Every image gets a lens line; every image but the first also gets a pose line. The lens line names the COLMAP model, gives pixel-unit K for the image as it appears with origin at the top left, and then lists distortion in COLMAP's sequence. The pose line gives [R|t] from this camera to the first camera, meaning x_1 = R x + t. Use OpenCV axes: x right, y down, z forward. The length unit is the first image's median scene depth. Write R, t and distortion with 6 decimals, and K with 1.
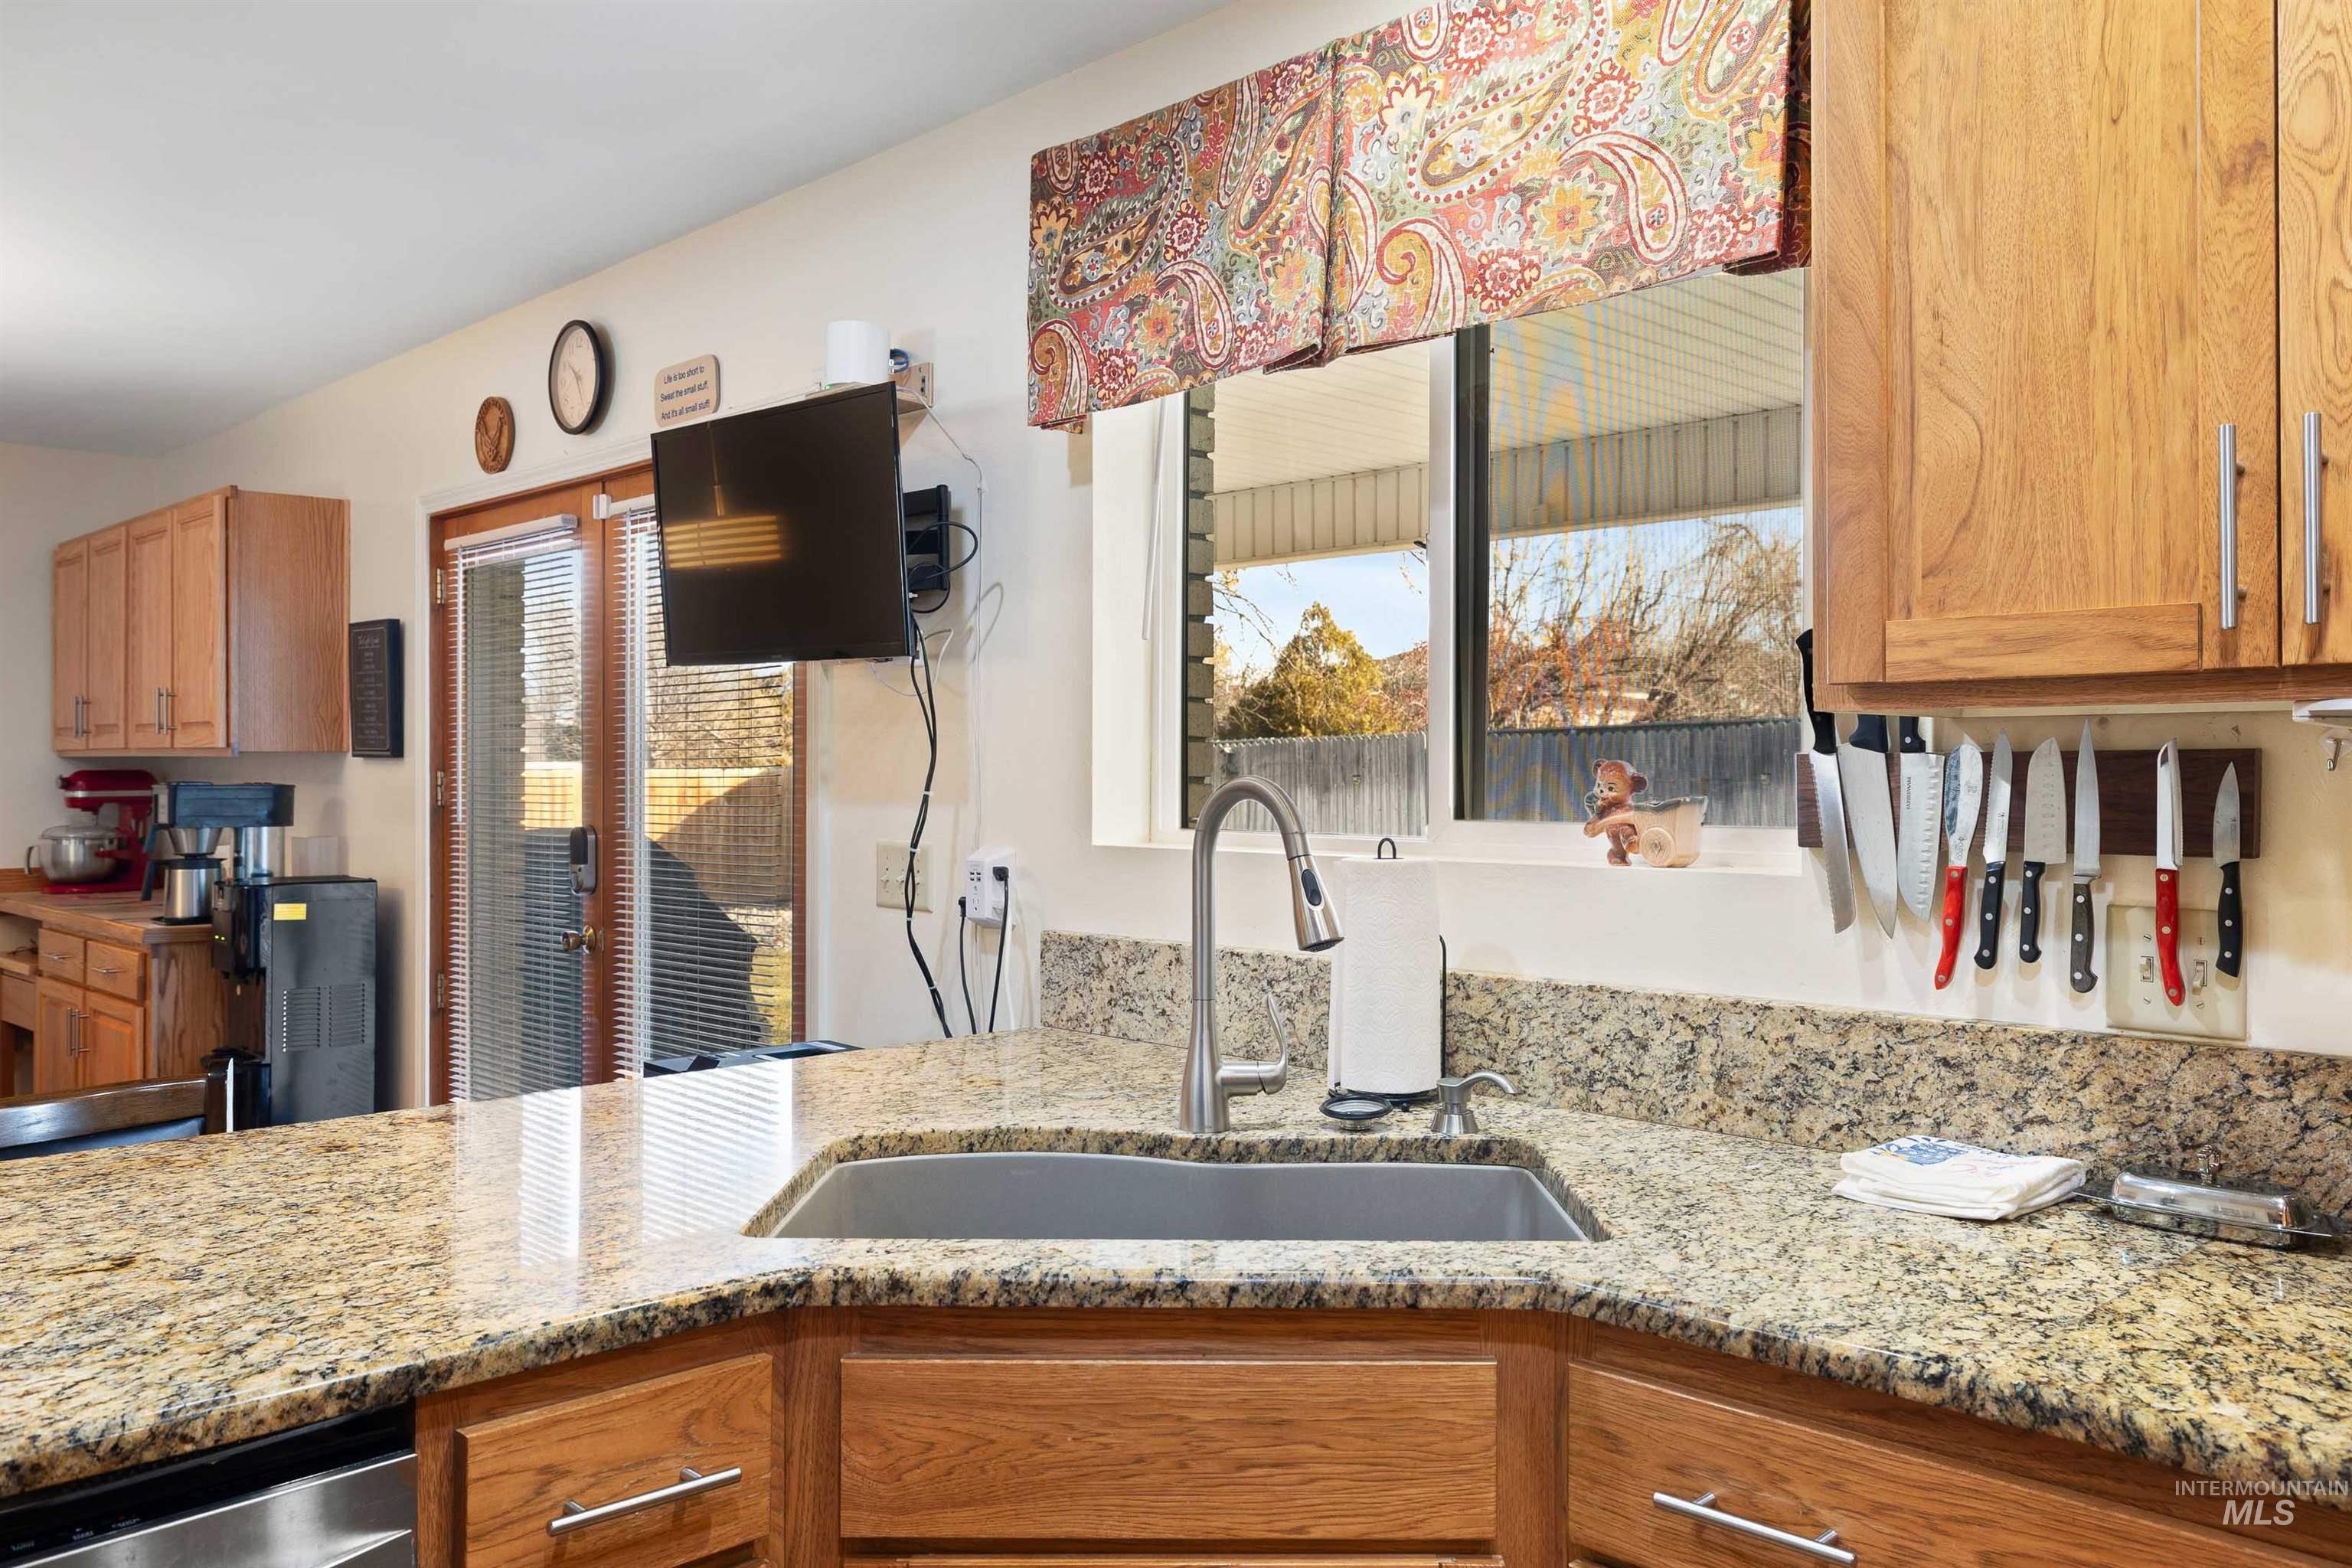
lens RADIAL K [[1786.8, 0, 1174.0], [0, 1786.8, 767.6], [0, 0, 1]] dist [-0.003147, 0.003001]
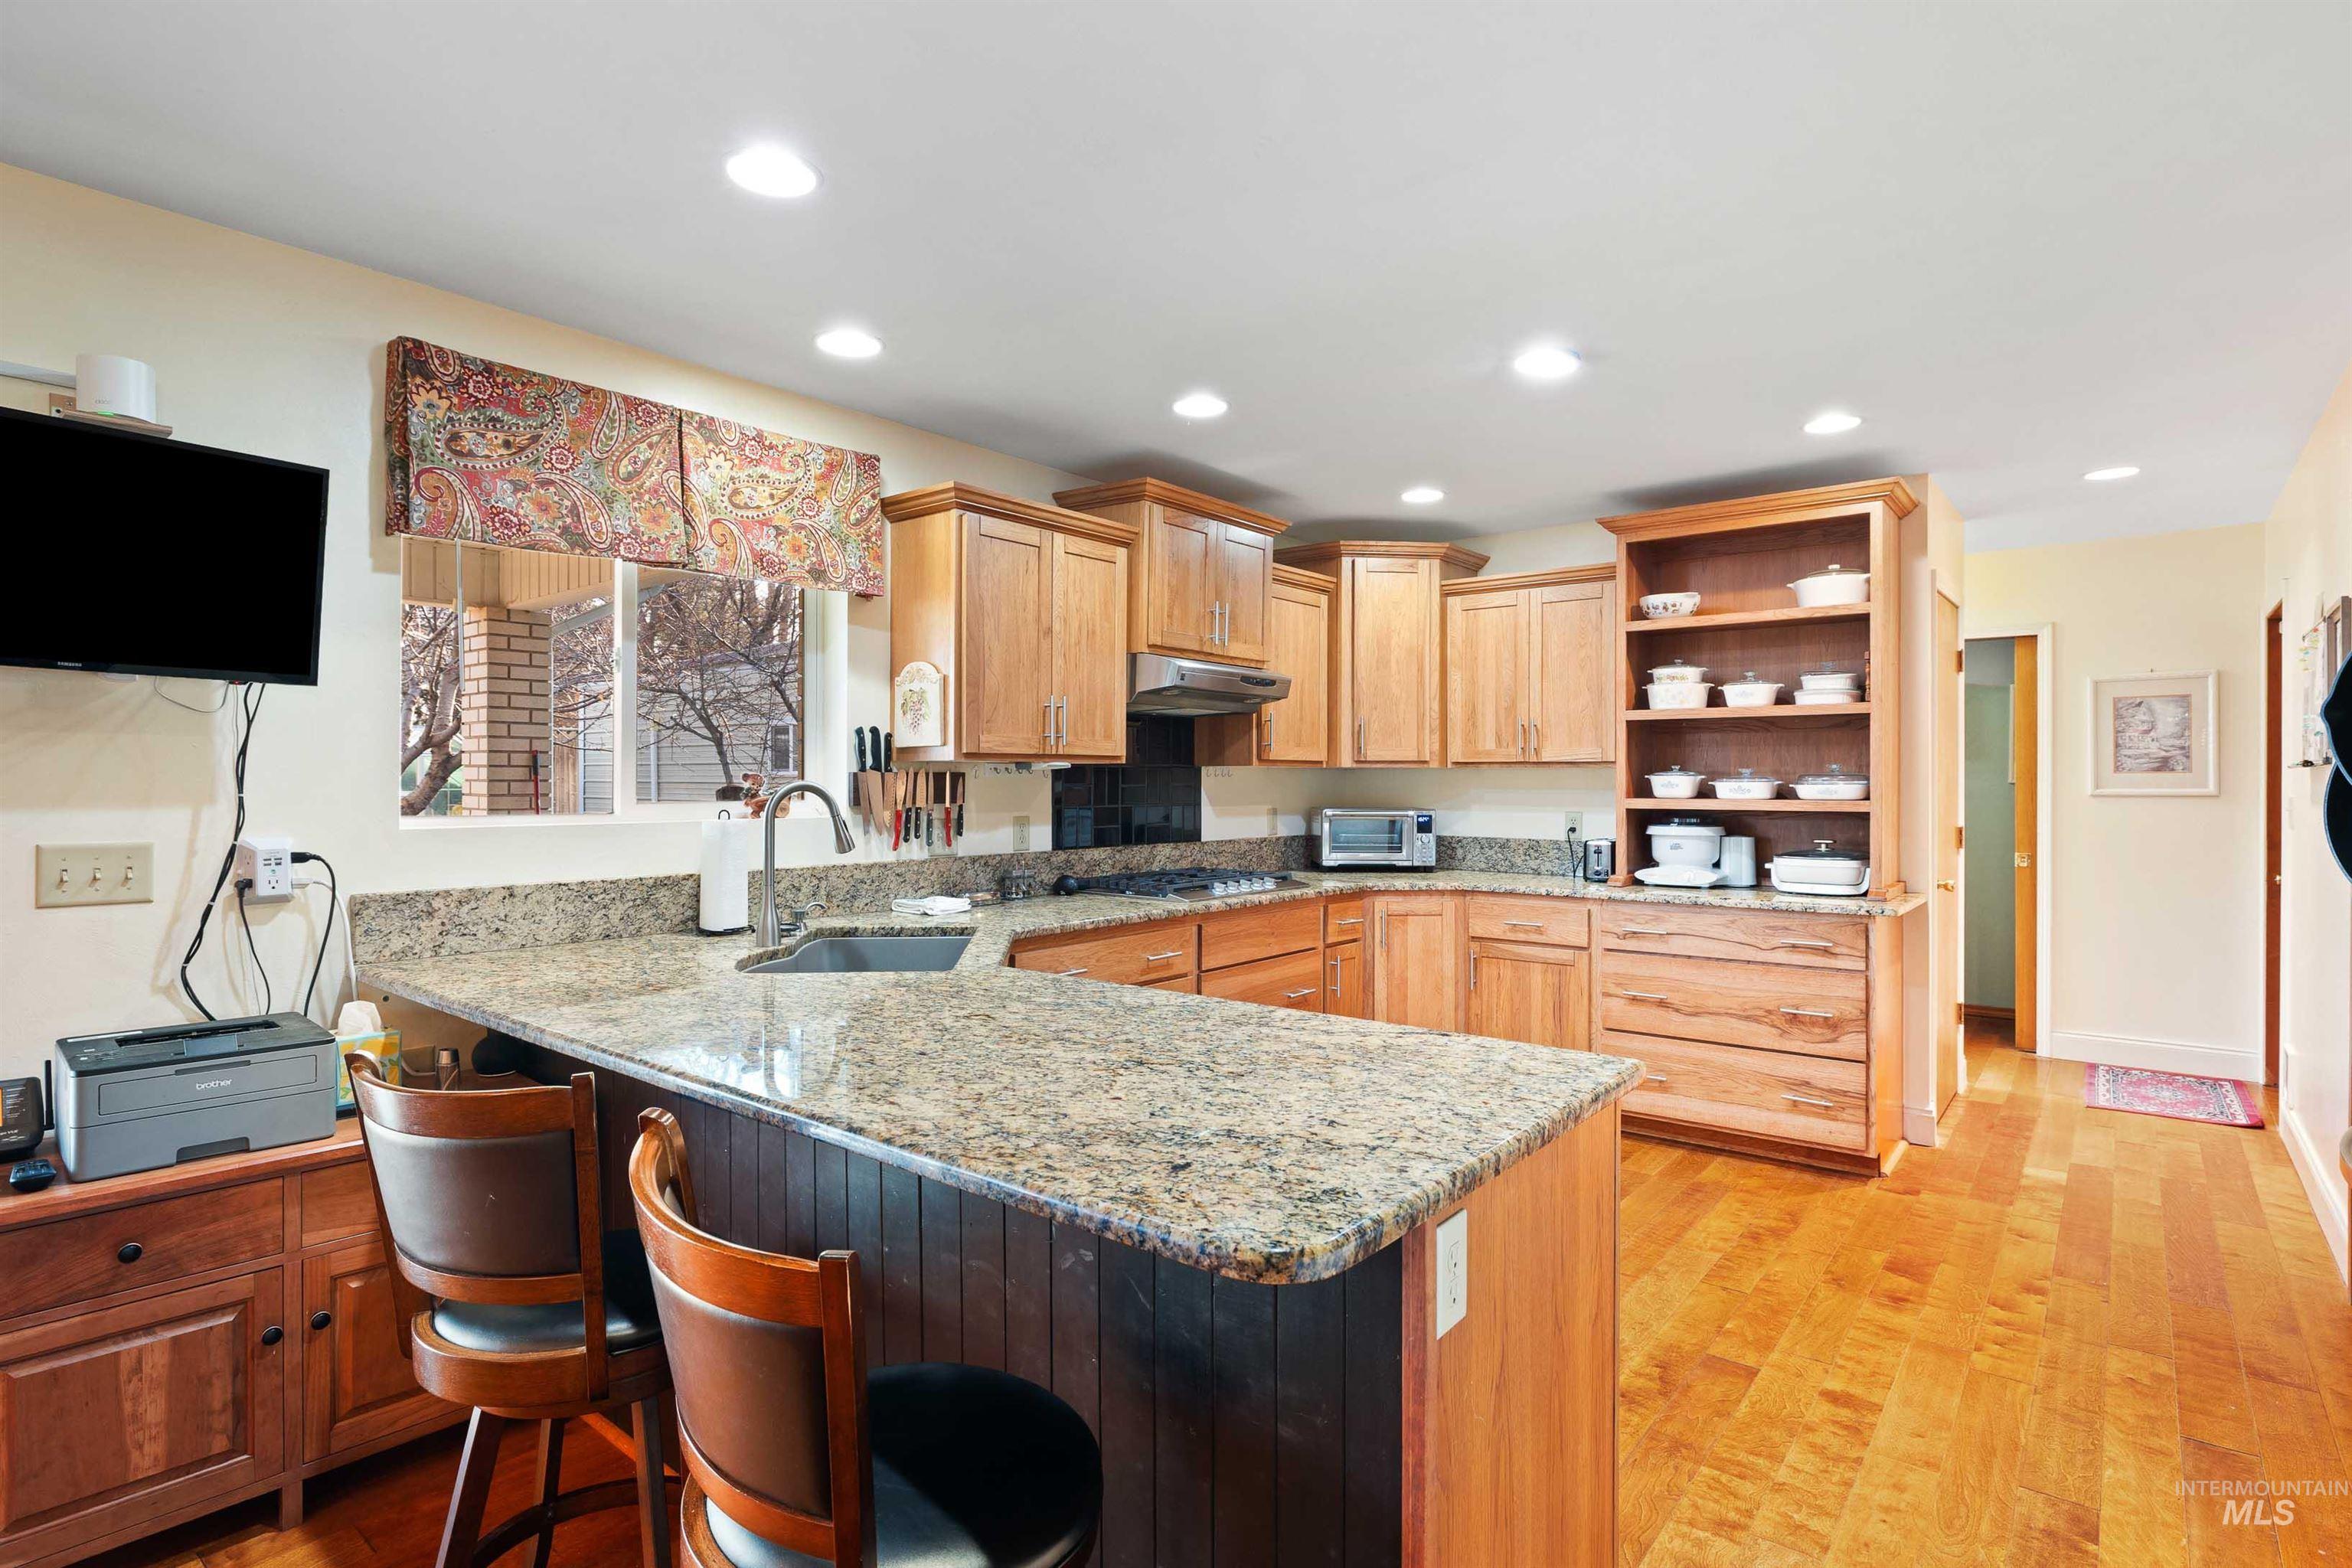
lens RADIAL K [[1181.3, 0, 1173.8], [0, 1181.3, 786.5], [0, 0, 1]] dist [-0.004979, 0.001019]
pose [[-0.108861, -0.007161, 0.994031, -1.390894], [-0.006026, 0.999960, 0.006544, -0.000567], [-0.994039, -0.005278, -0.108900, 0.652766]]
